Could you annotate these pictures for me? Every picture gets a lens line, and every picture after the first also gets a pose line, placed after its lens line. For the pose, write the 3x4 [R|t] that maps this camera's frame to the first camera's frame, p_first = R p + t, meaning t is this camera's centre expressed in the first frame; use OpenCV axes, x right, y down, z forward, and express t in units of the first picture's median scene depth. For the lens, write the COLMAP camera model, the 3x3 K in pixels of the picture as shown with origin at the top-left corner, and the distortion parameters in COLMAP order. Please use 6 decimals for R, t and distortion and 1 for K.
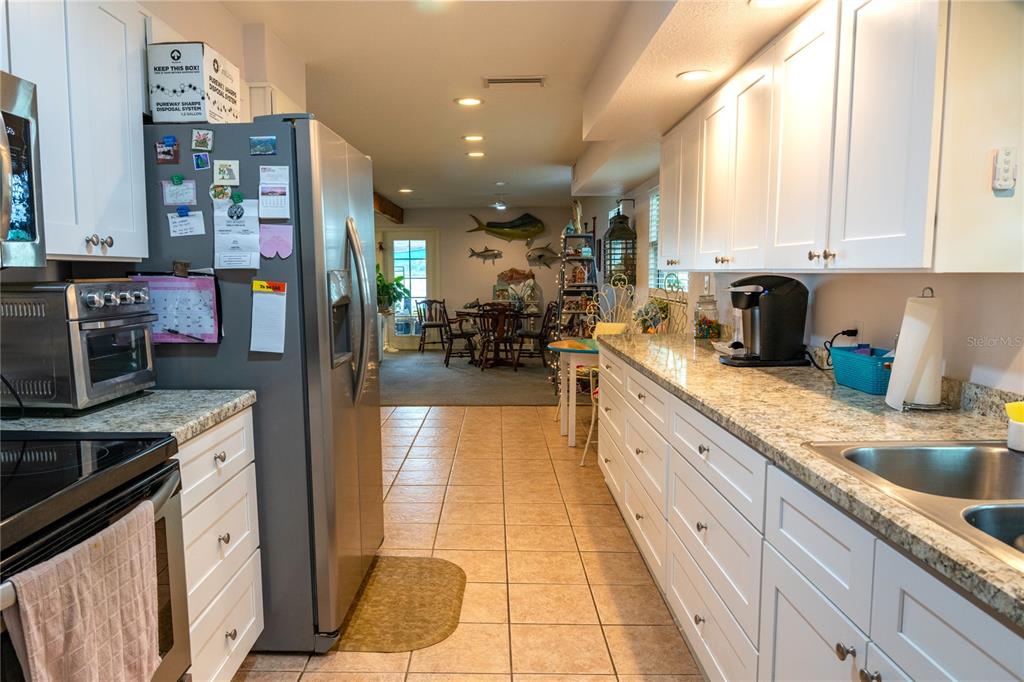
lens RADIAL K [[744.4, 0, 509.0], [0, 744.4, 363.1], [0, 0, 1]] dist [-0.002777, -0.007152]
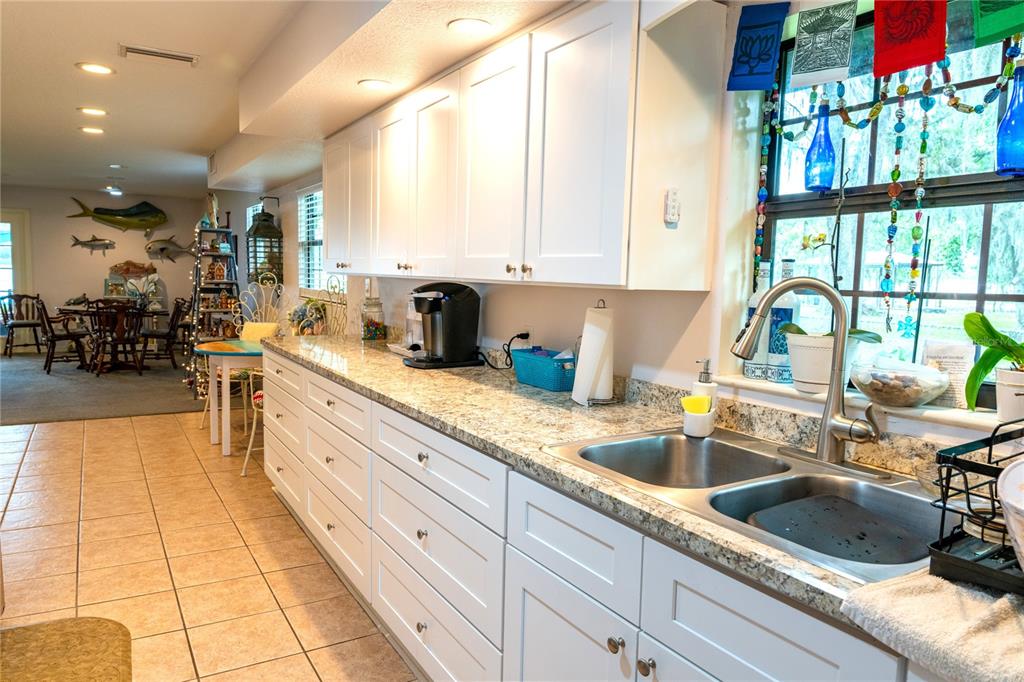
lens RADIAL K [[677.0, 0, 512.0], [0, 677.0, 341.0], [0, 0, 1]] dist [0.003466, -0.021186]
pose [[0.844354, -0.022531, 0.535312, -0.087486], [0.029893, 0.999540, -0.005081, -0.023109], [-0.534951, 0.020292, 0.844639, 0.113056]]
